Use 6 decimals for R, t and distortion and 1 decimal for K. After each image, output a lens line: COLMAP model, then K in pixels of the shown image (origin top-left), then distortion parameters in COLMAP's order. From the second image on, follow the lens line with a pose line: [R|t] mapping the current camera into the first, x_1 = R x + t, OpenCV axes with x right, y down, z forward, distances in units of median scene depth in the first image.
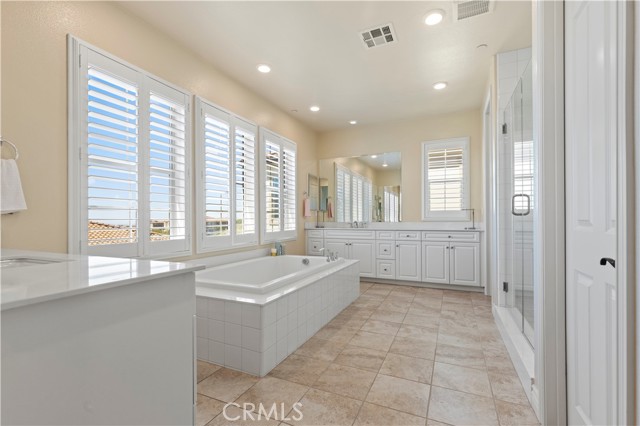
lens RADIAL K [[289.2, 0, 318.2], [0, 289.2, 222.3], [0, 0, 1]] dist [0.001666, 0.000001]
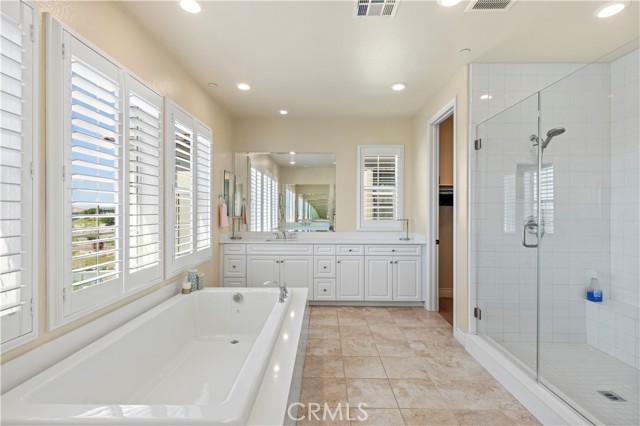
lens RADIAL K [[286.6, 0, 320.0], [0, 286.6, 213.0], [0, 0, 1]] dist [0.001573, -0.000114]
pose [[0.911585, 0.004517, 0.411086, -0.149898], [-0.004243, 0.999990, -0.001579, -0.072982], [-0.411089, -0.000305, 0.911595, 0.269495]]
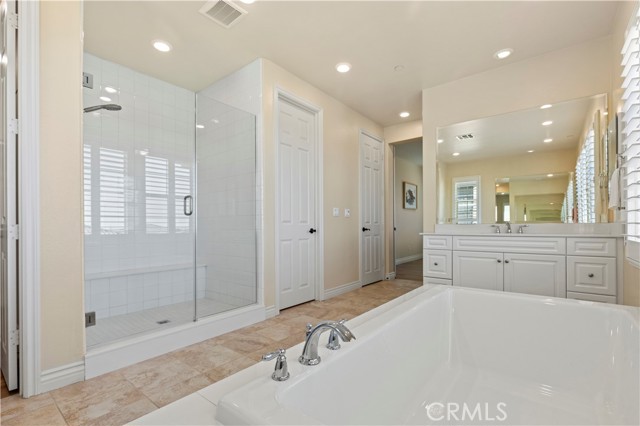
lens RADIAL K [[289.2, 0, 318.2], [0, 289.2, 222.3], [0, 0, 1]] dist [0.001666, 0.000001]
pose [[-0.968783, 0.009237, 0.247738, -0.024412], [0.009443, 0.999955, -0.000357, 0.003202], [-0.247730, 0.001993, -0.968827, 1.130696]]
